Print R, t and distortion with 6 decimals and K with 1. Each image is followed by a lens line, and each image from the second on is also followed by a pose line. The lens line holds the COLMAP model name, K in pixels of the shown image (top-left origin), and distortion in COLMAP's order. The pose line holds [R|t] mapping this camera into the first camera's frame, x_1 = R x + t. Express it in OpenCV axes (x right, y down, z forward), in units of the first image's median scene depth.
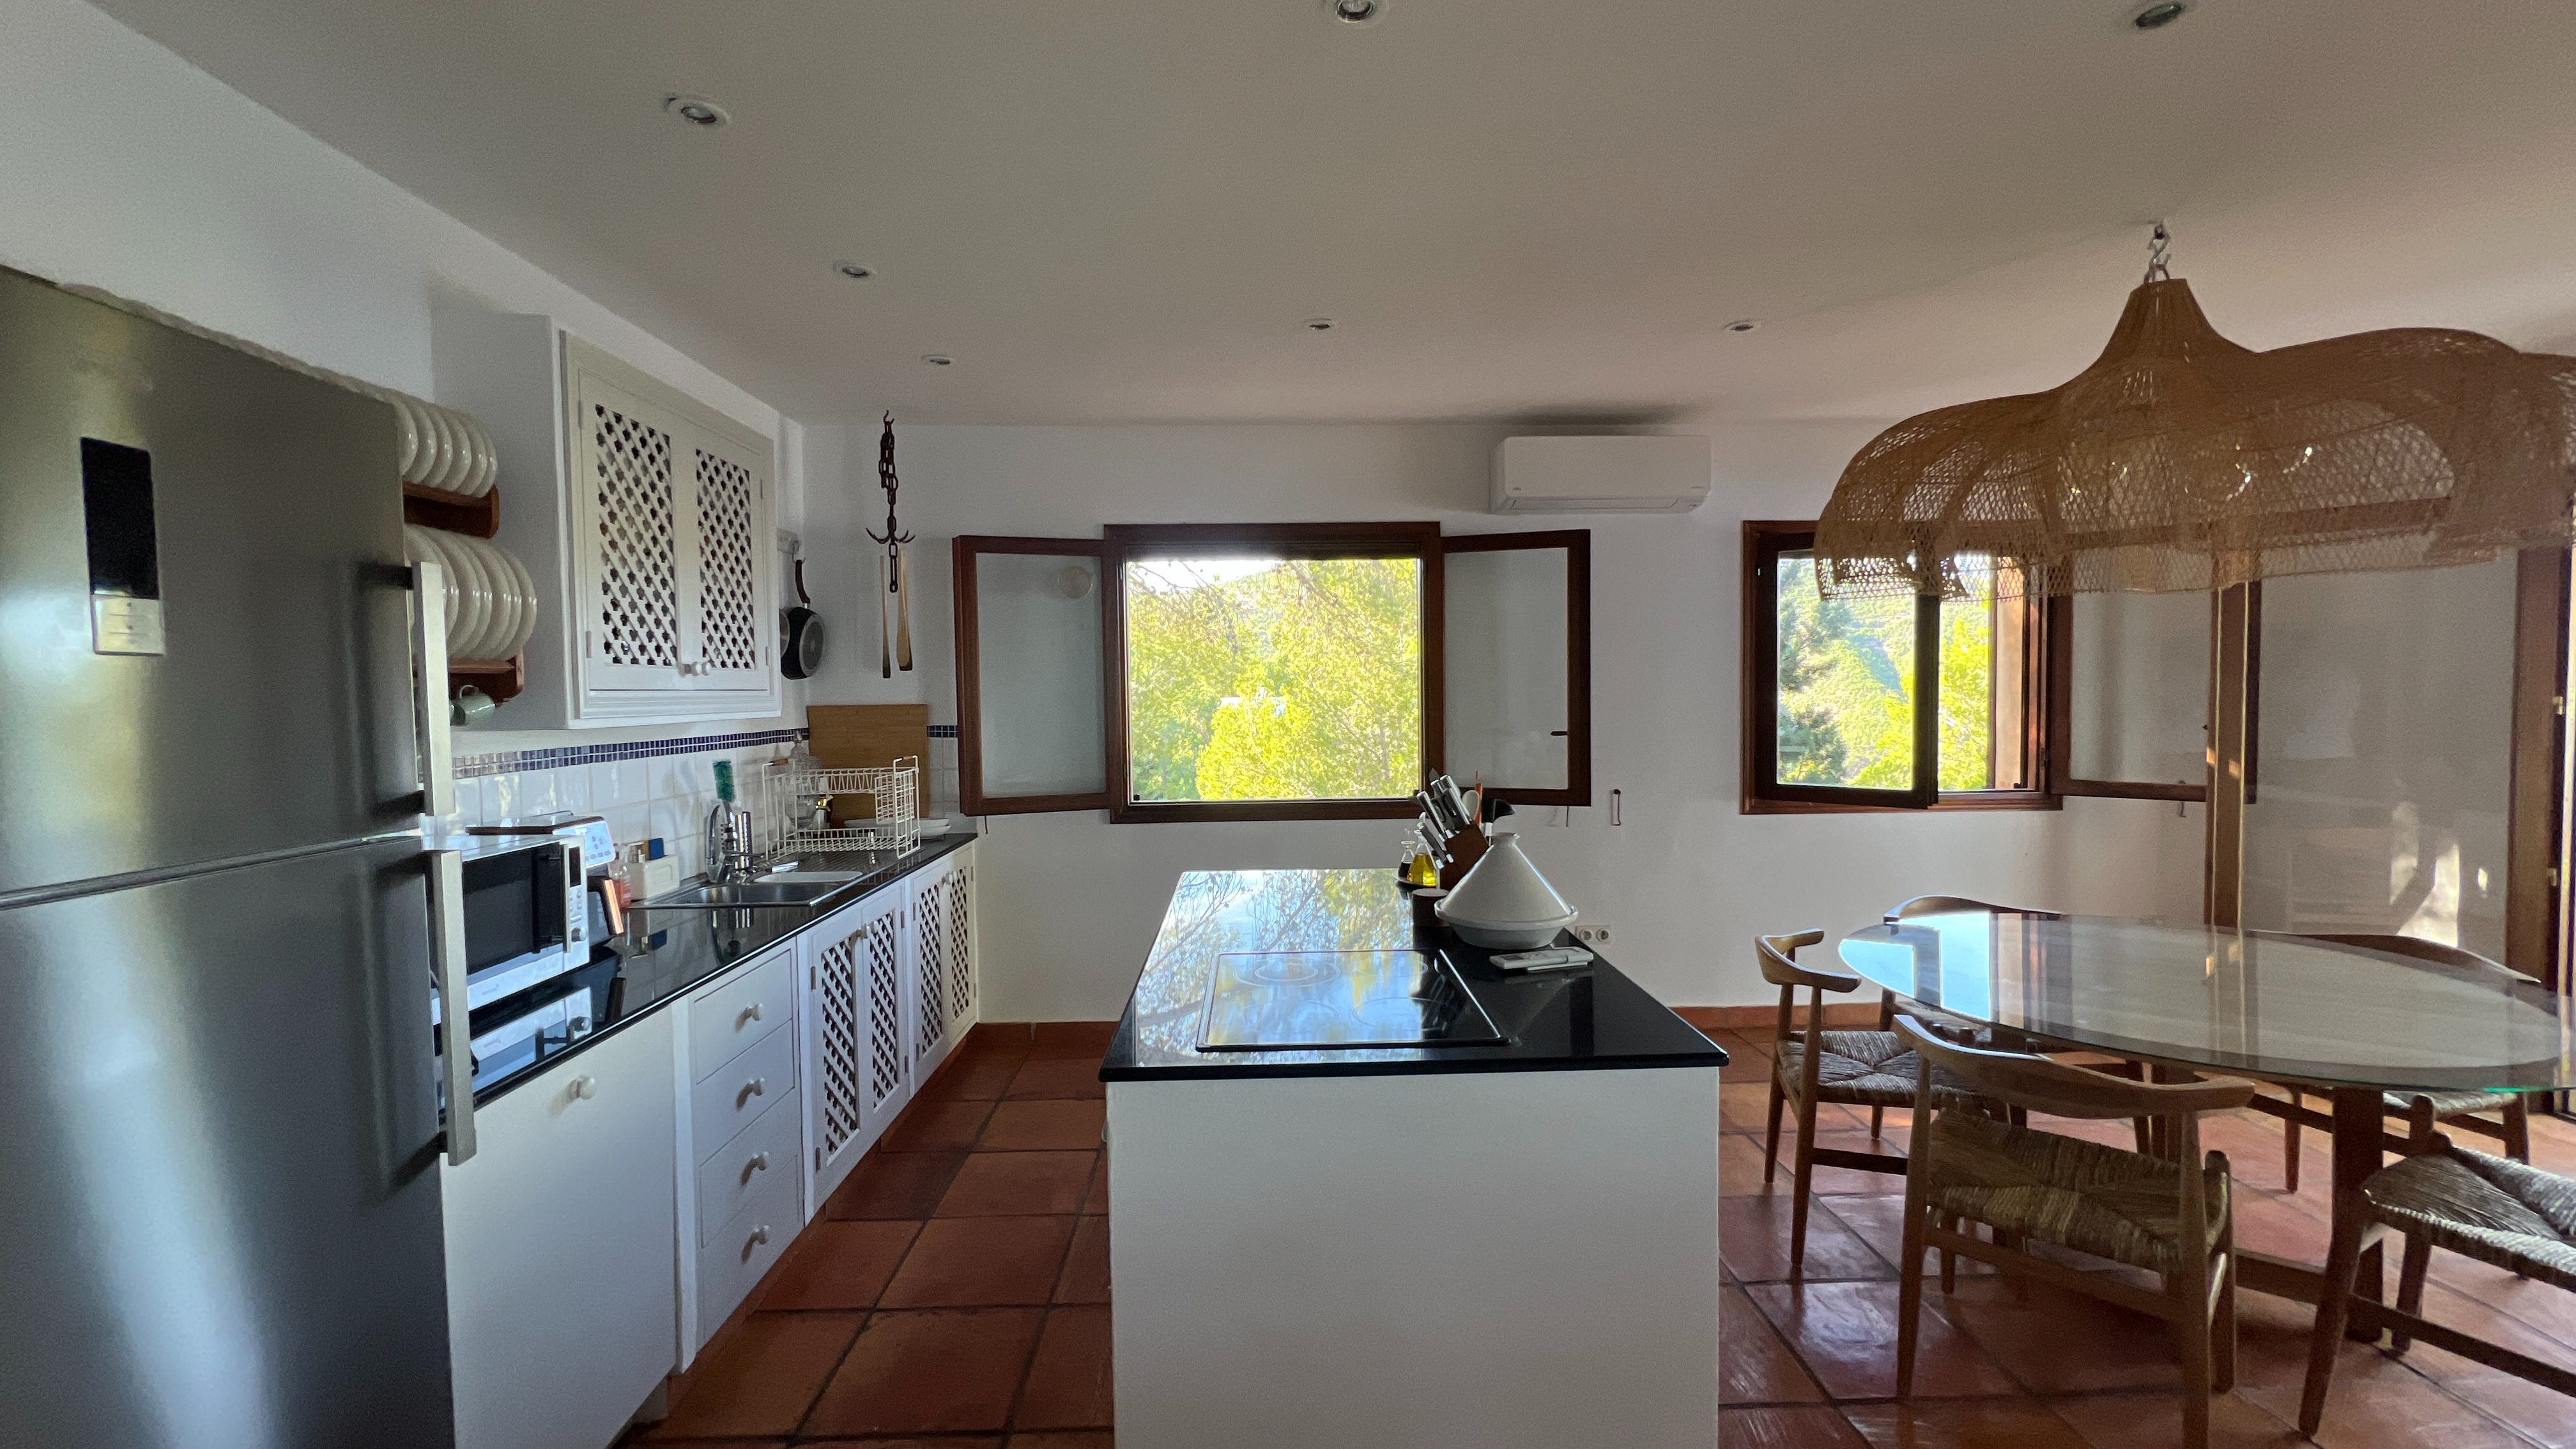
lens RADIAL K [[1028.9, 0, 1288.0], [0, 1028.9, 724.5], [0, 0, 1]] dist [0.001012, -0.000514]
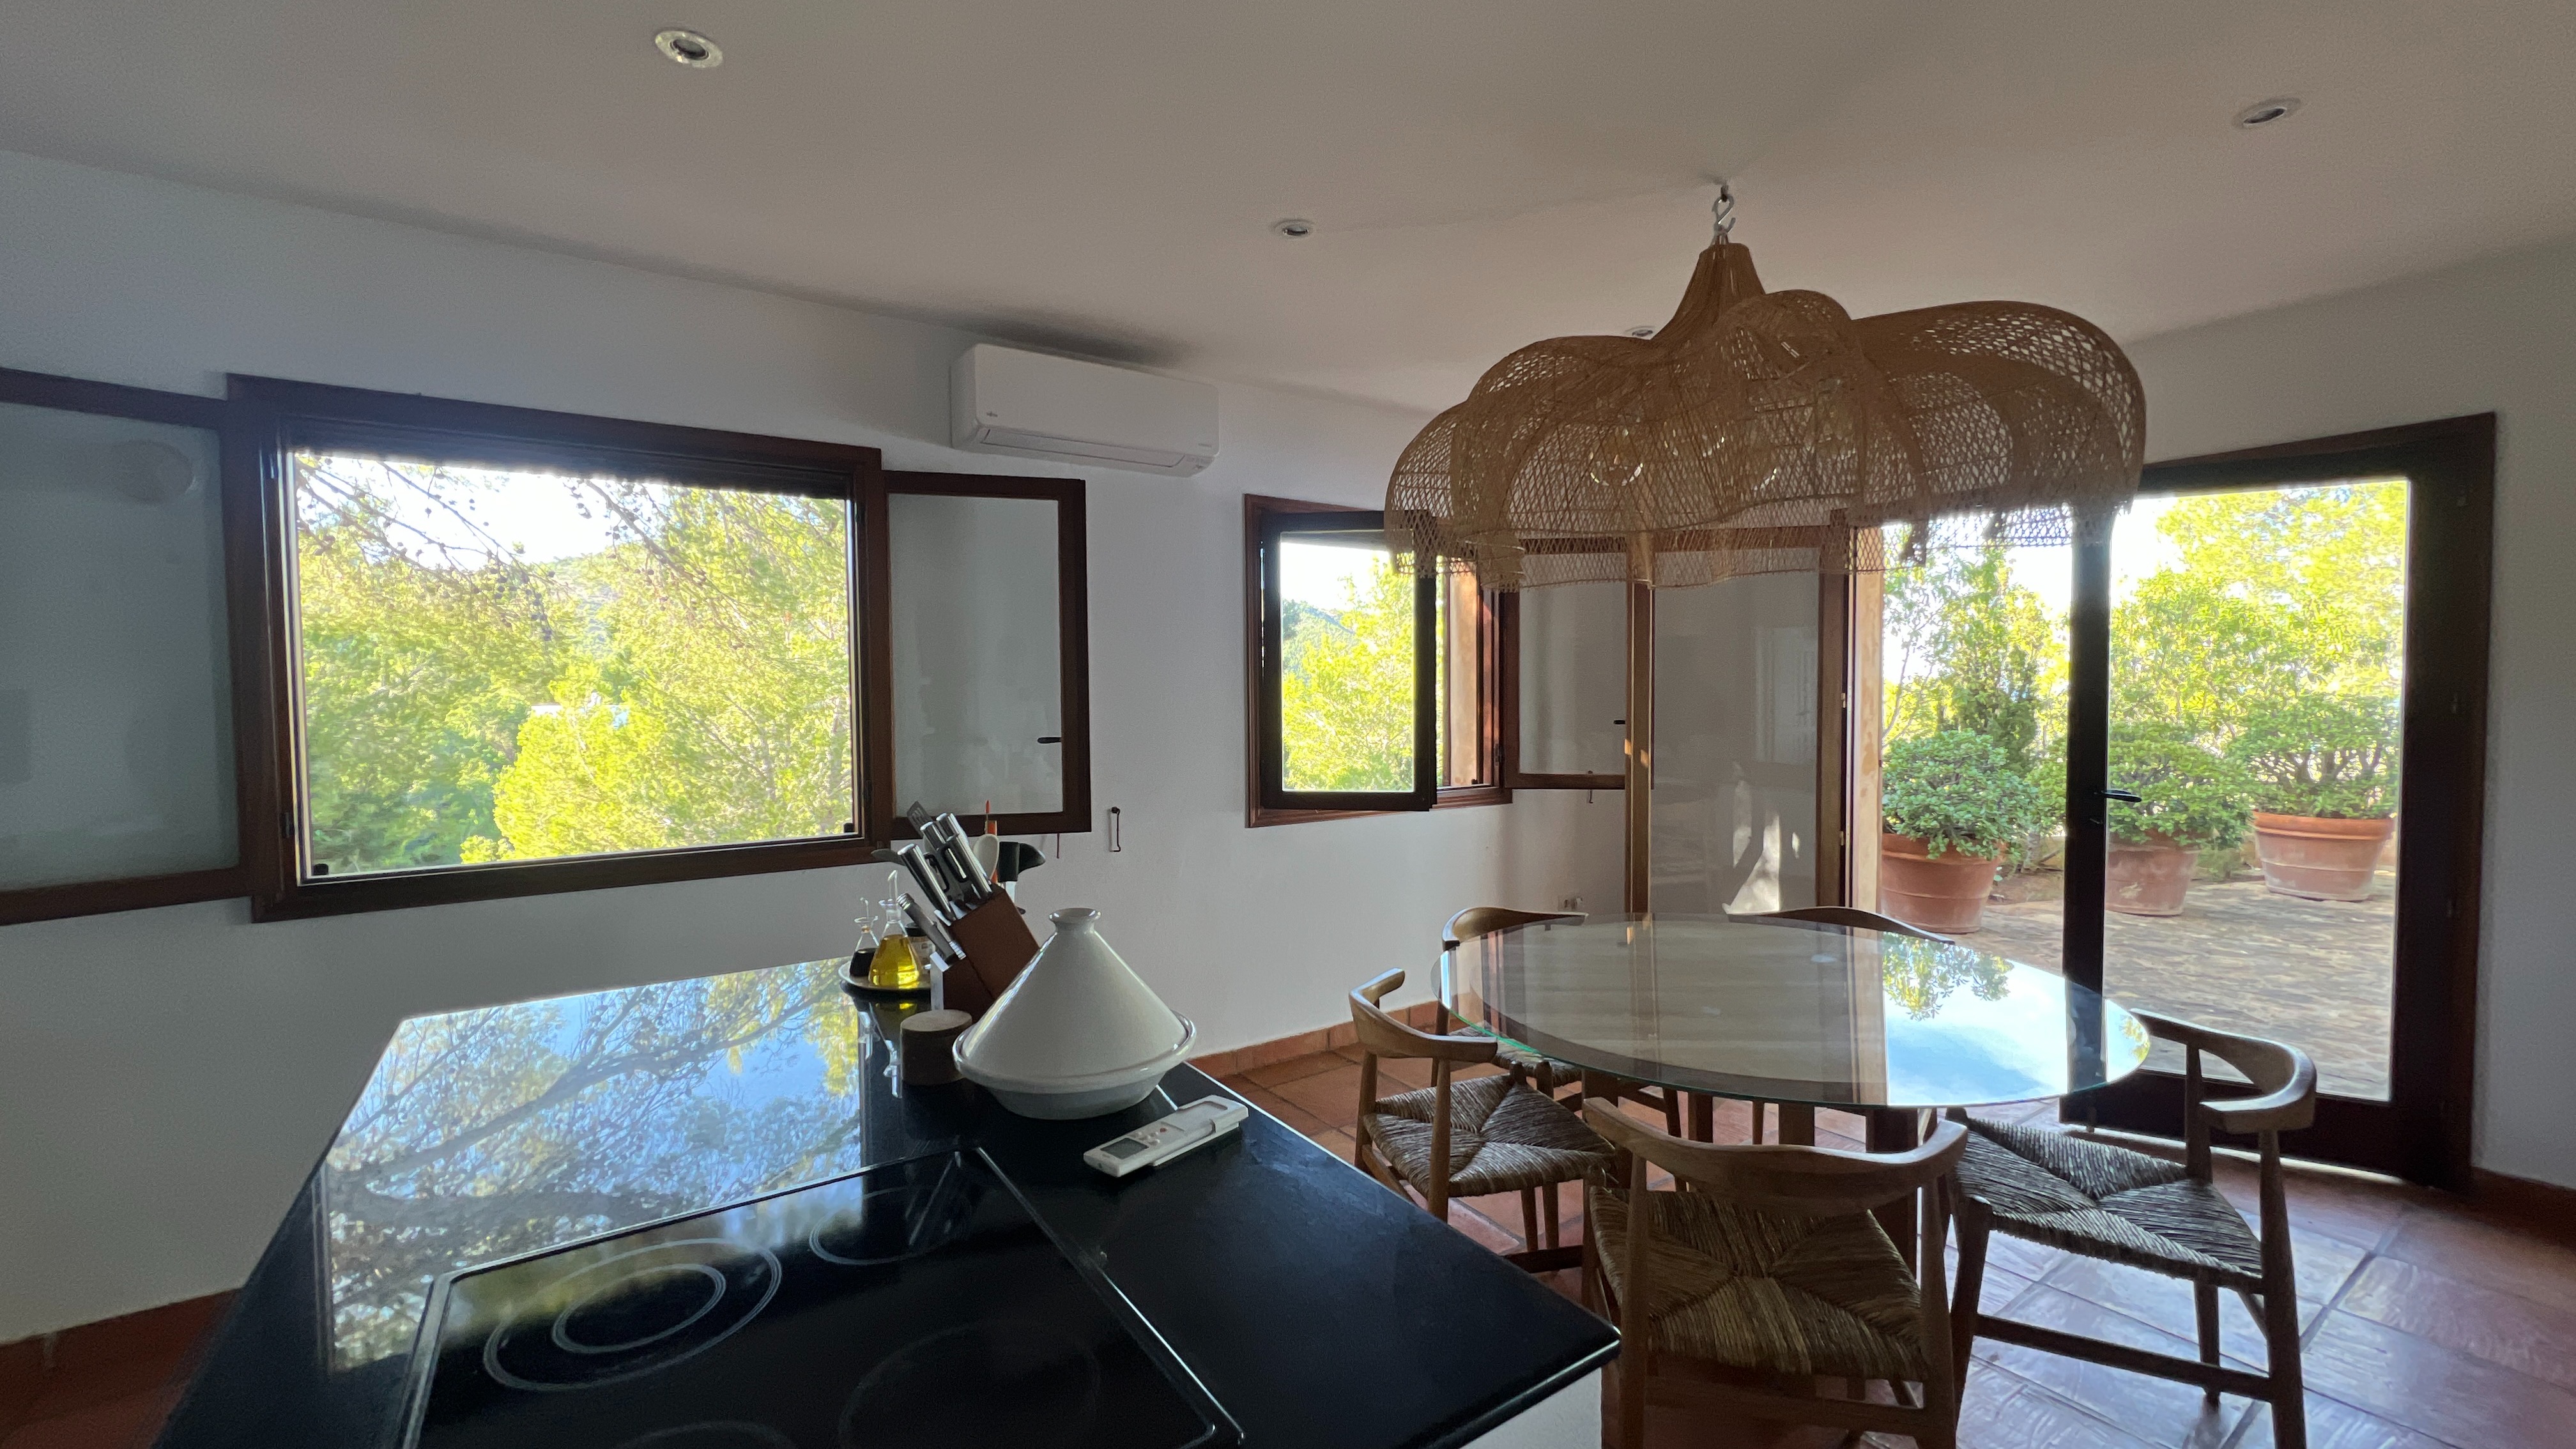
lens RADIAL K [[1028.9, 0, 1288.0], [0, 1028.9, 724.5], [0, 0, 1]] dist [0.001012, -0.000514]
pose [[0.843383, -0.013453, 0.537145, -0.000778], [0.017004, 0.999854, -0.001657, 0.001106], [-0.537045, 0.010531, 0.843488, 0.242790]]
